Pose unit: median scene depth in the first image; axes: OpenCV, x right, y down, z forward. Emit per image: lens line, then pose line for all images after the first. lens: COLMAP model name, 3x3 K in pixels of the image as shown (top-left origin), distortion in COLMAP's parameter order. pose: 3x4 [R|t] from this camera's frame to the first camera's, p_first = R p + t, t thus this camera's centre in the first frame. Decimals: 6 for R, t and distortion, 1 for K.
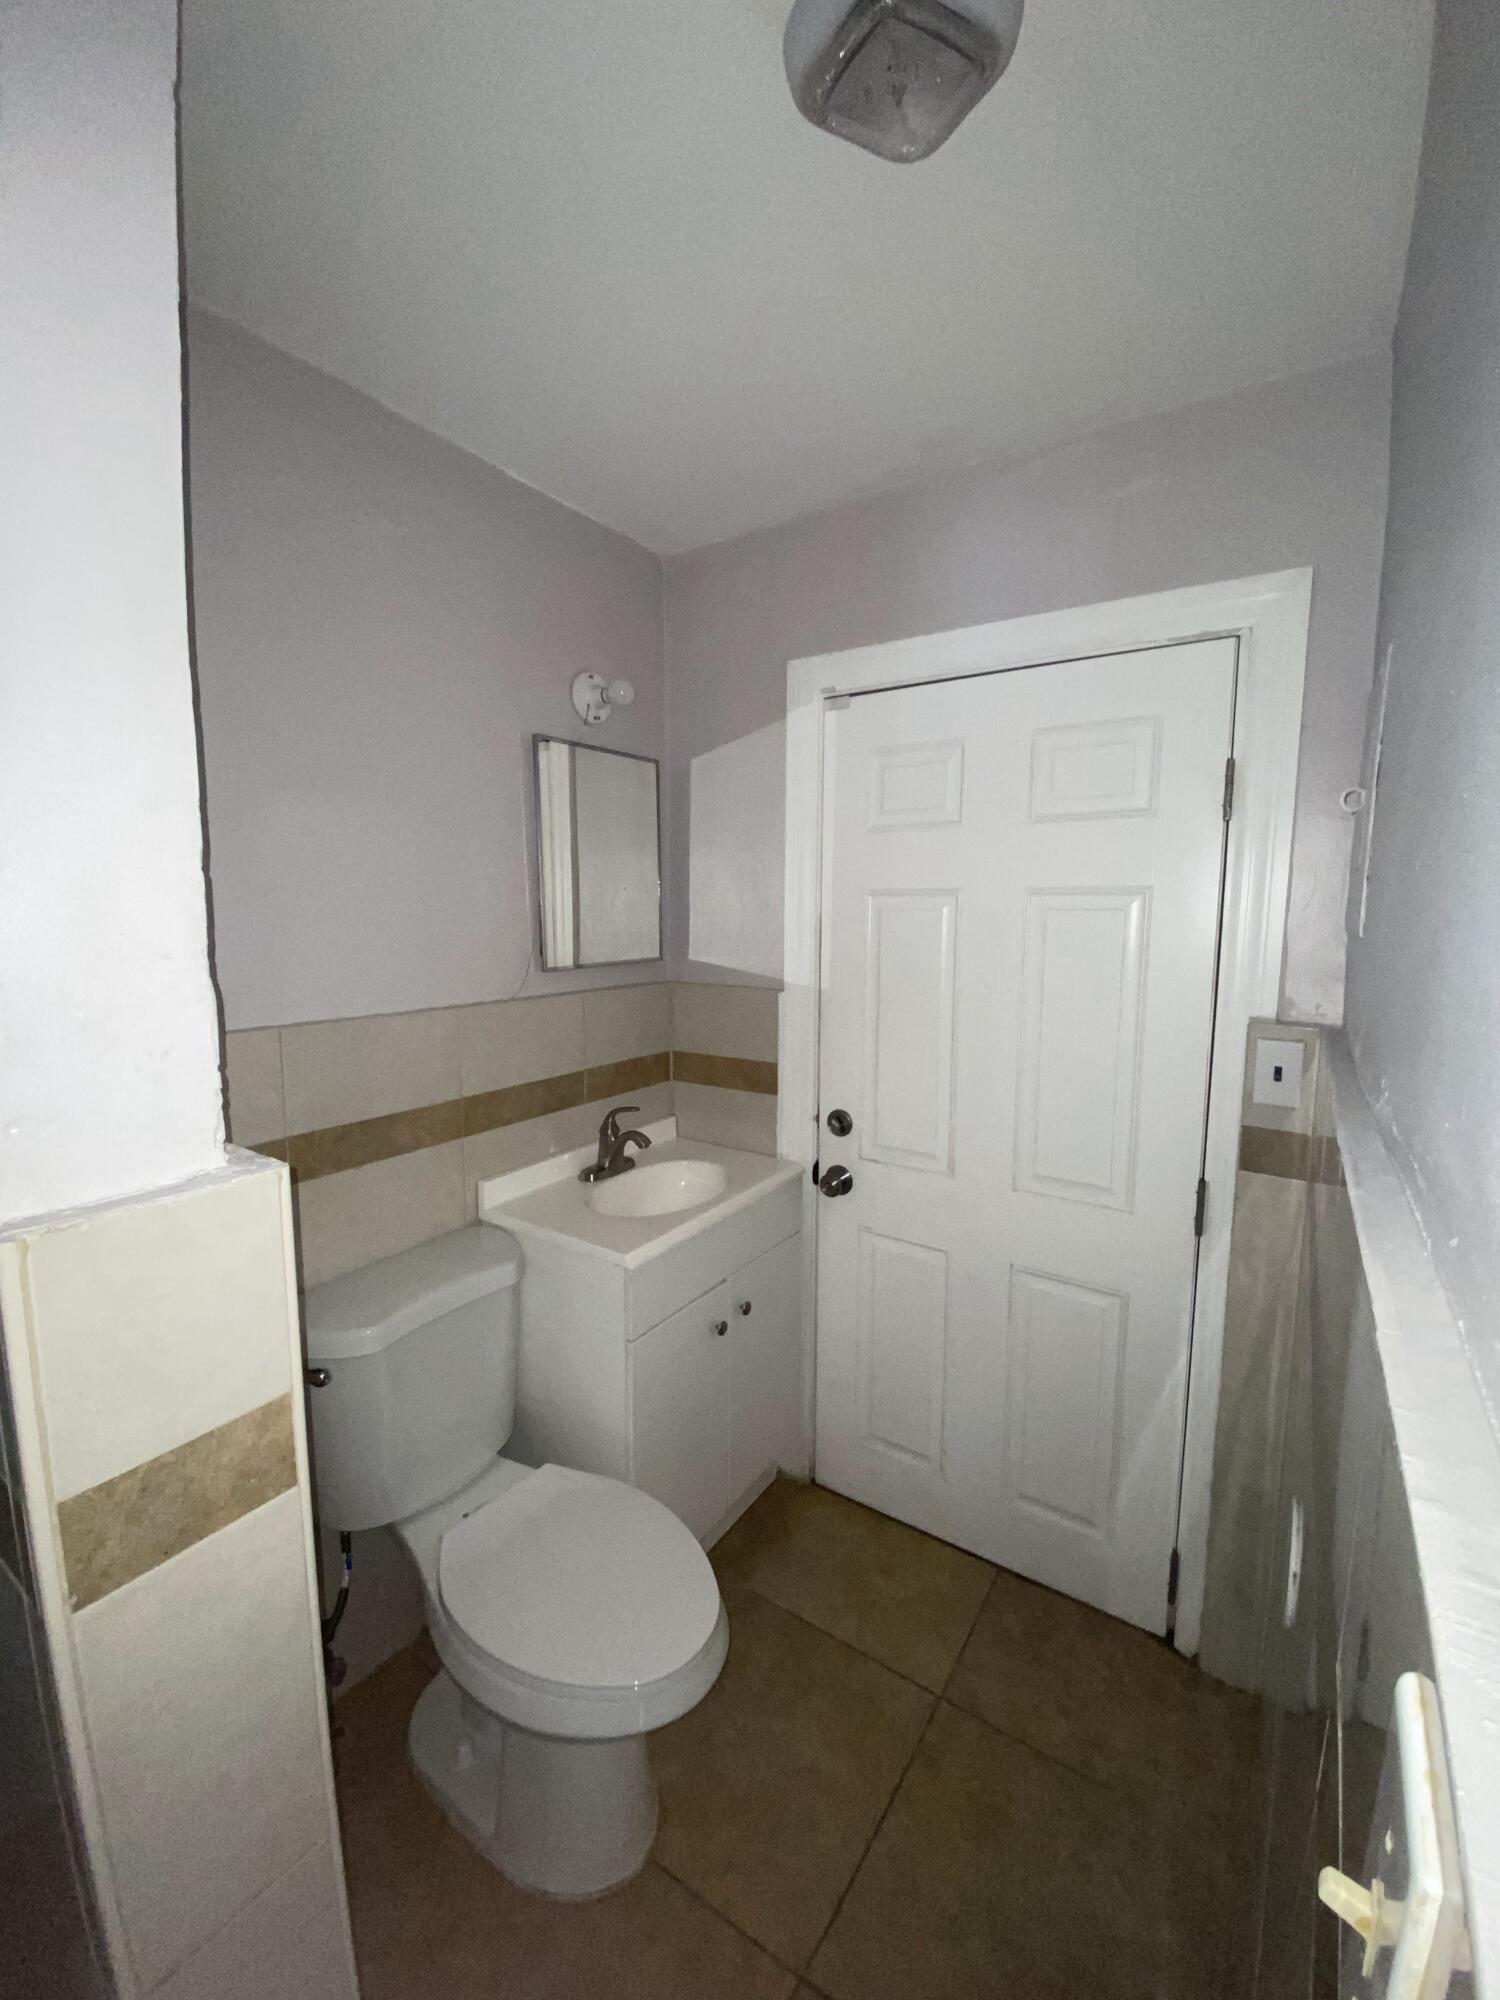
lens RADIAL K [[802.1, 0, 749.6], [0, 802.1, 990.4], [0, 0, 1]] dist [0.015713, -0.017361]
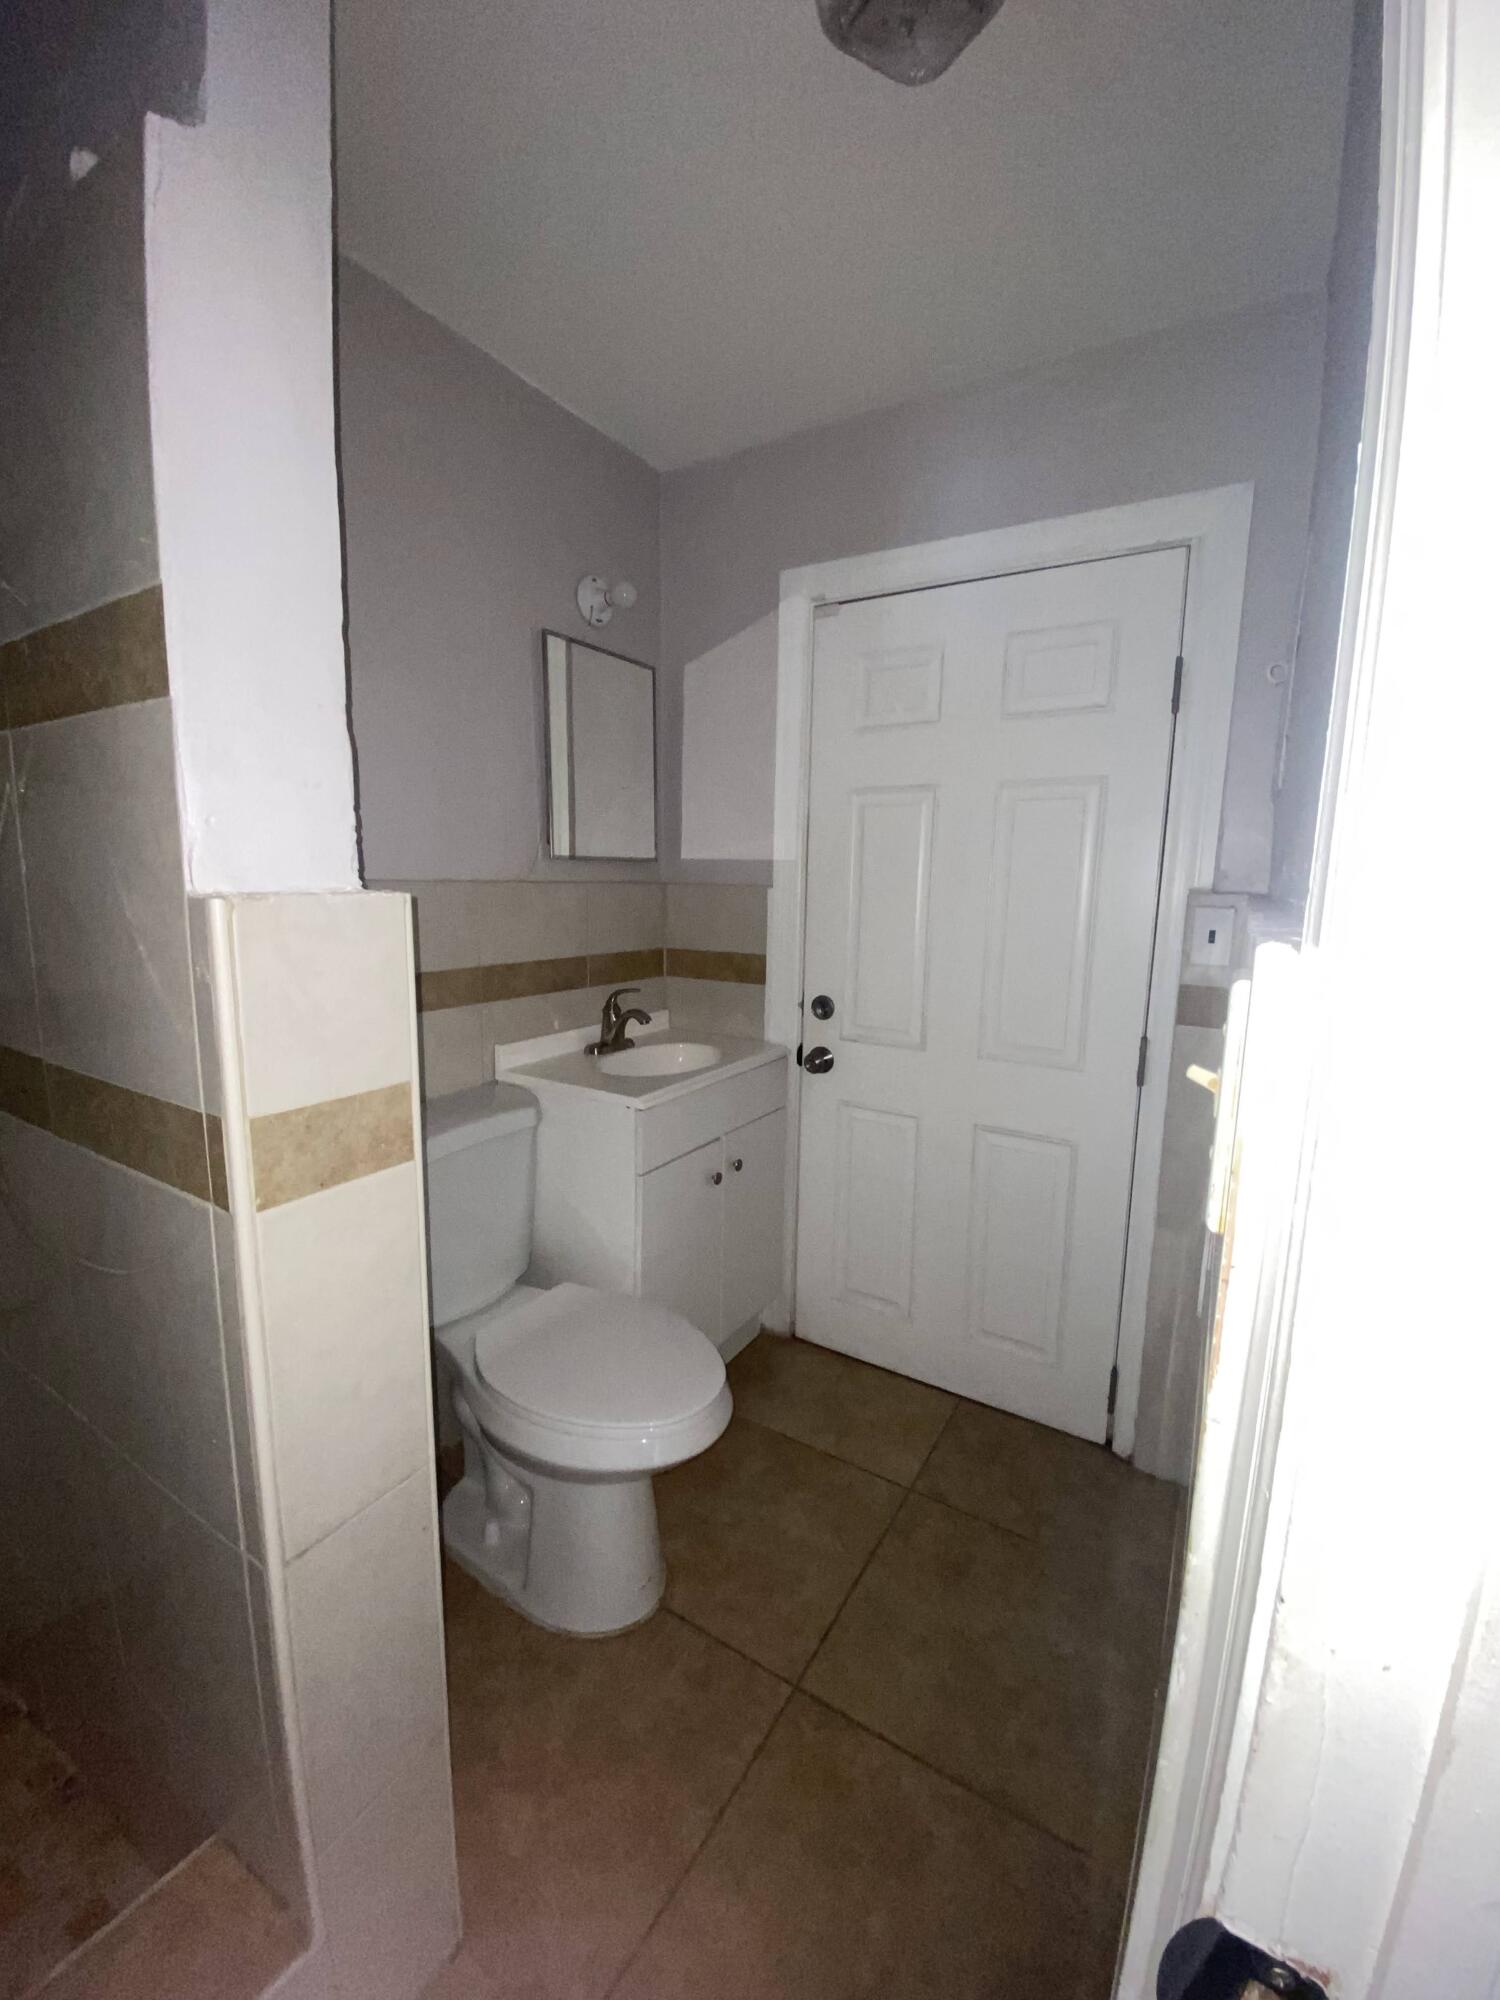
lens RADIAL K [[813.1, 0, 748.0], [0, 813.1, 1000.7], [0, 0, 1]] dist [0.017727, -0.018274]
pose [[0.998890, 0.007802, 0.046443, -0.046406], [-0.009486, 0.999301, 0.036149, 0.135005], [-0.046128, -0.036549, 0.998267, -0.110540]]
